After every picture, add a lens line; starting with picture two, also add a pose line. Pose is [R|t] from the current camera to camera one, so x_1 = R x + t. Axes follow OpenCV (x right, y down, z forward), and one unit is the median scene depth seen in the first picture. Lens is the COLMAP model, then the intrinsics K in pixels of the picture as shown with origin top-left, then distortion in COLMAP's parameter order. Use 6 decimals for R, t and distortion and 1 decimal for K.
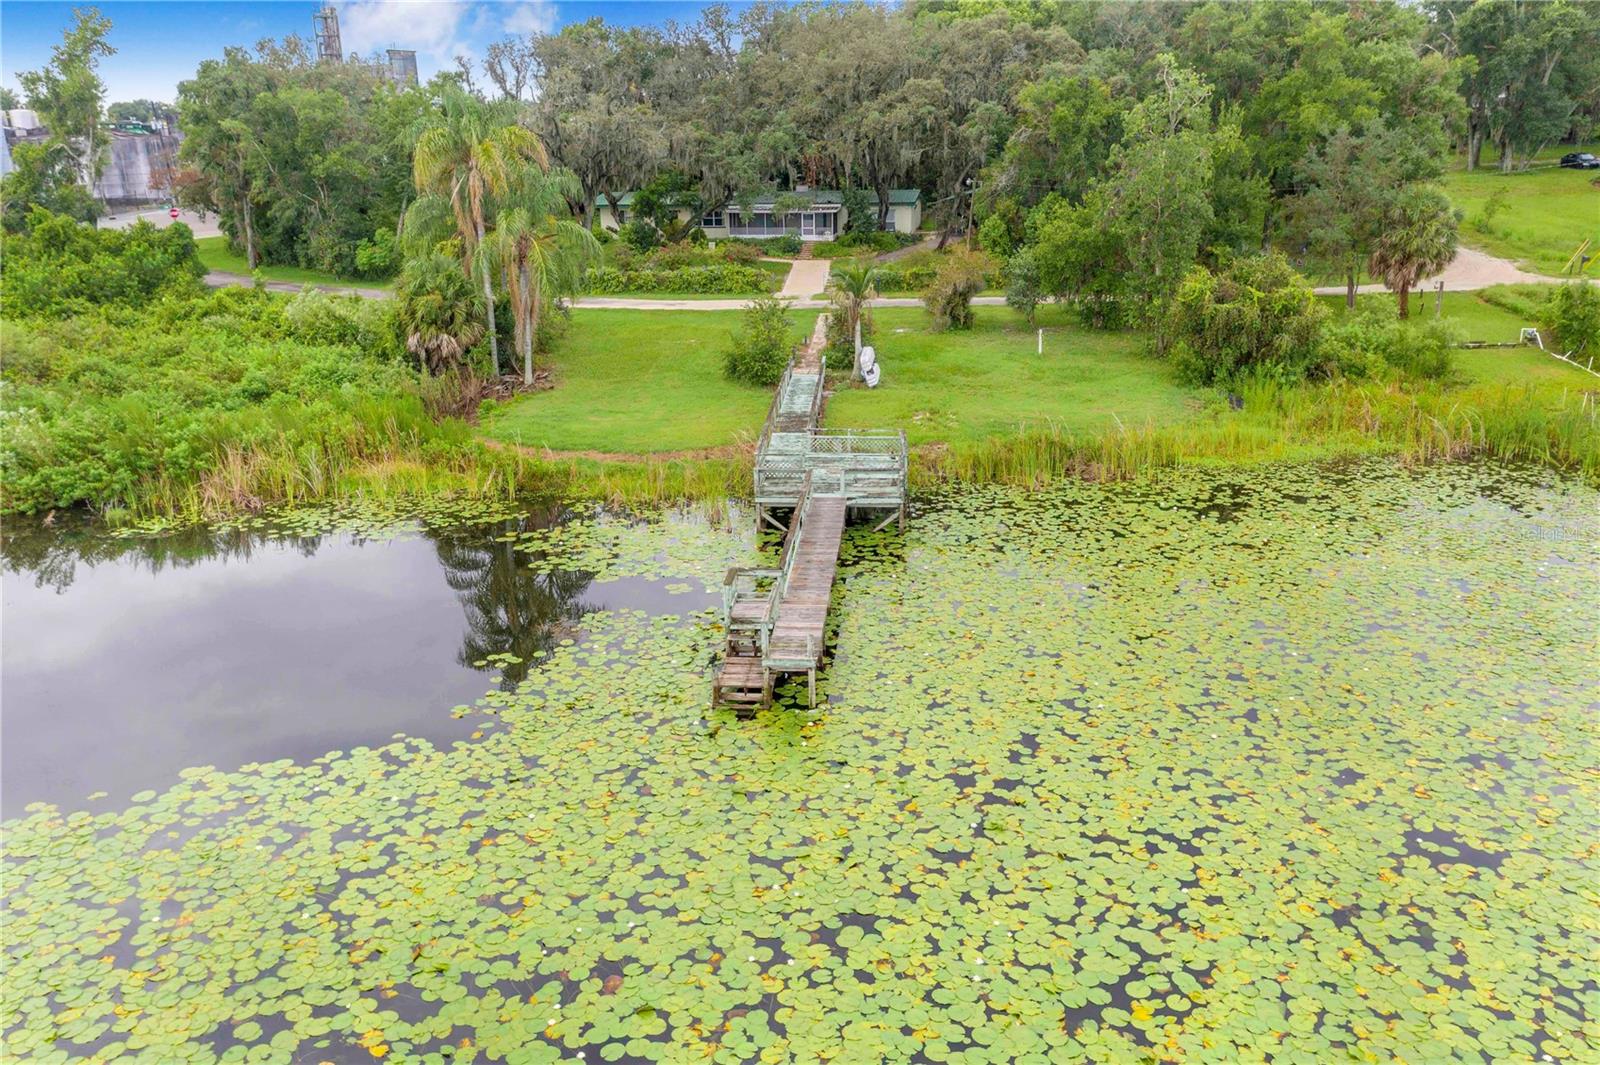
lens RADIAL K [[1299.5, 0, 801.4], [0, 1299.5, 510.5], [0, 0, 1]] dist [0.060031, 0.008691]
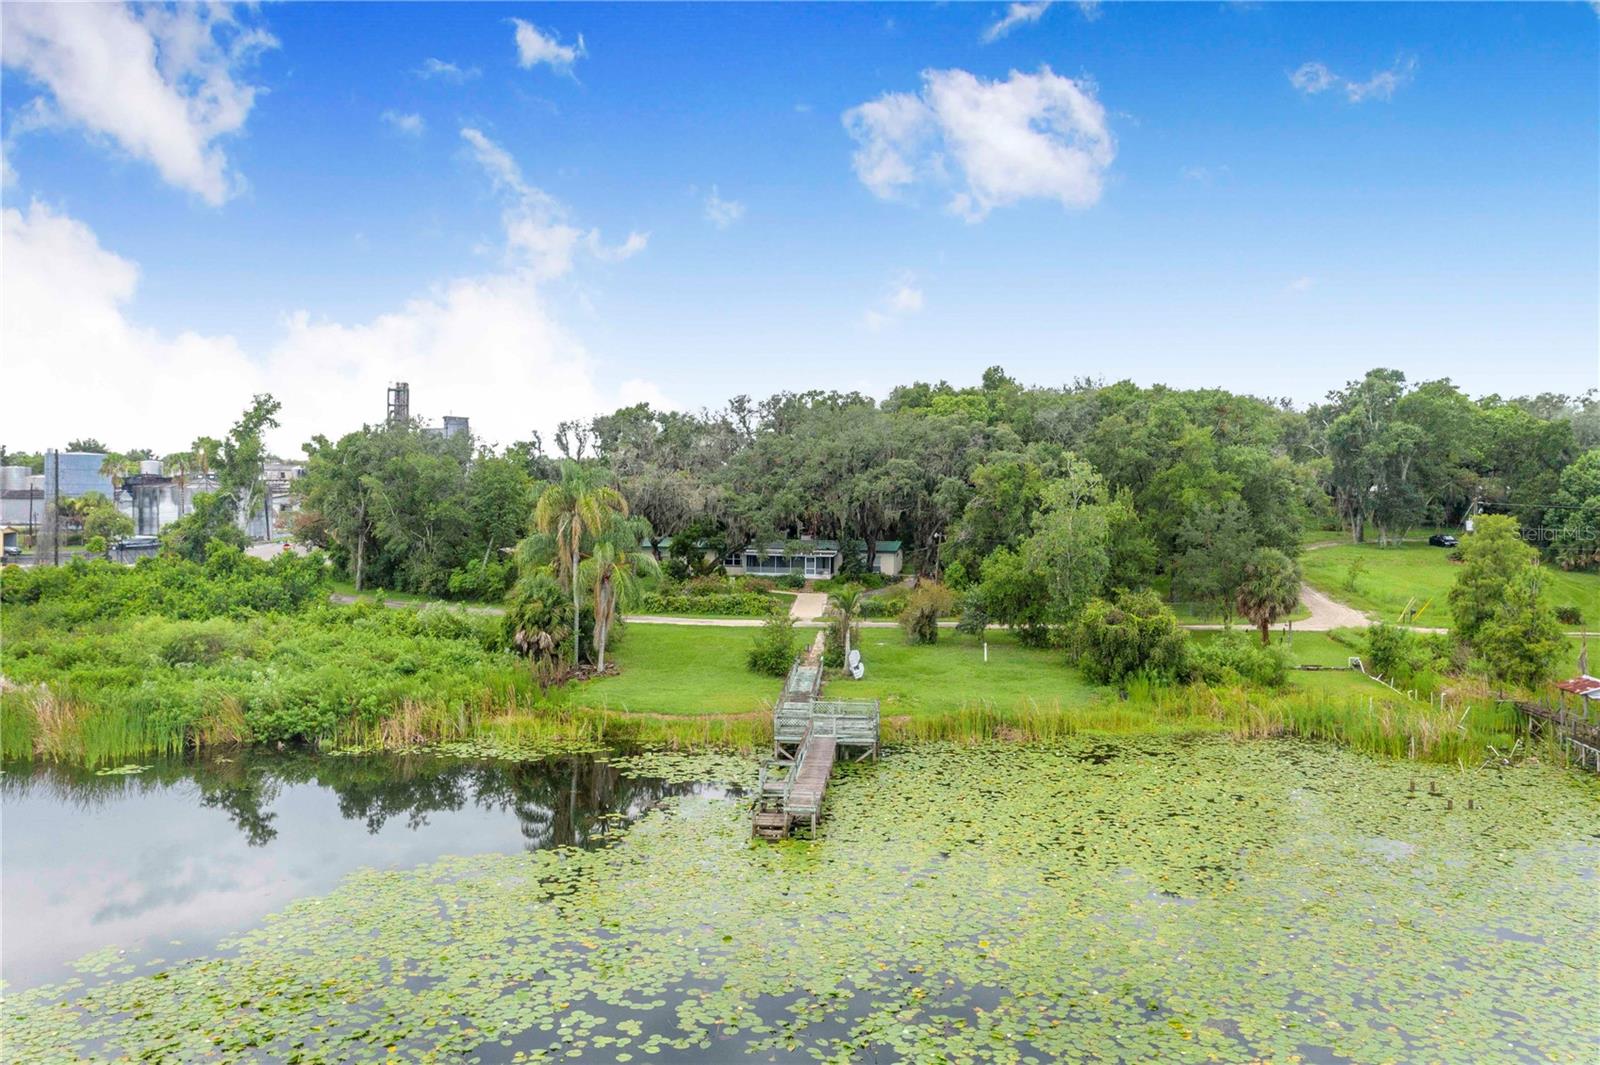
lens RADIAL K [[1299.5, 0, 801.4], [0, 1299.5, 510.5], [0, 0, 1]] dist [0.060031, 0.008691]
pose [[0.999601, 0.028227, 0.000913, -0.007818], [-0.026982, 0.964076, -0.264252, 0.074544], [-0.008339, 0.264122, 0.964453, -0.270135]]
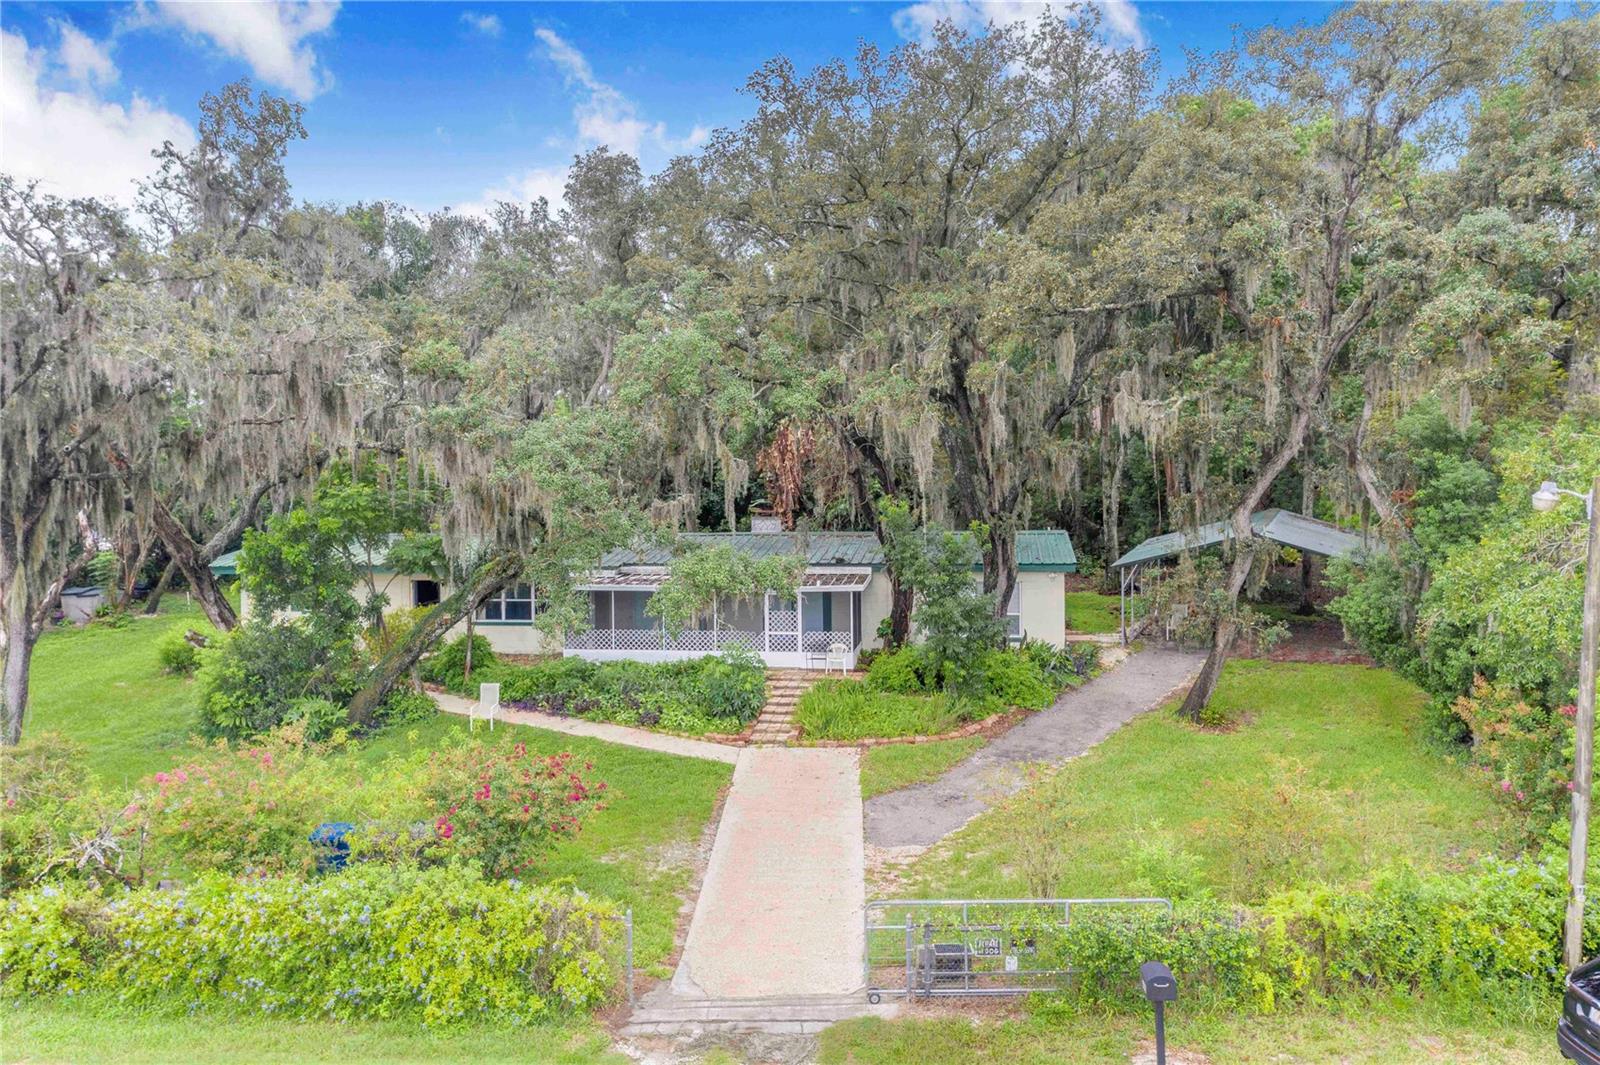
lens RADIAL K [[1299.5, 0, 801.4], [0, 1299.5, 510.5], [0, 0, 1]] dist [0.060031, 0.008691]
pose [[0.999592, 0.004039, 0.028271, 0.000218], [0.003204, 0.967839, -0.251551, -0.213589], [-0.028378, 0.251539, 0.967431, 0.866961]]
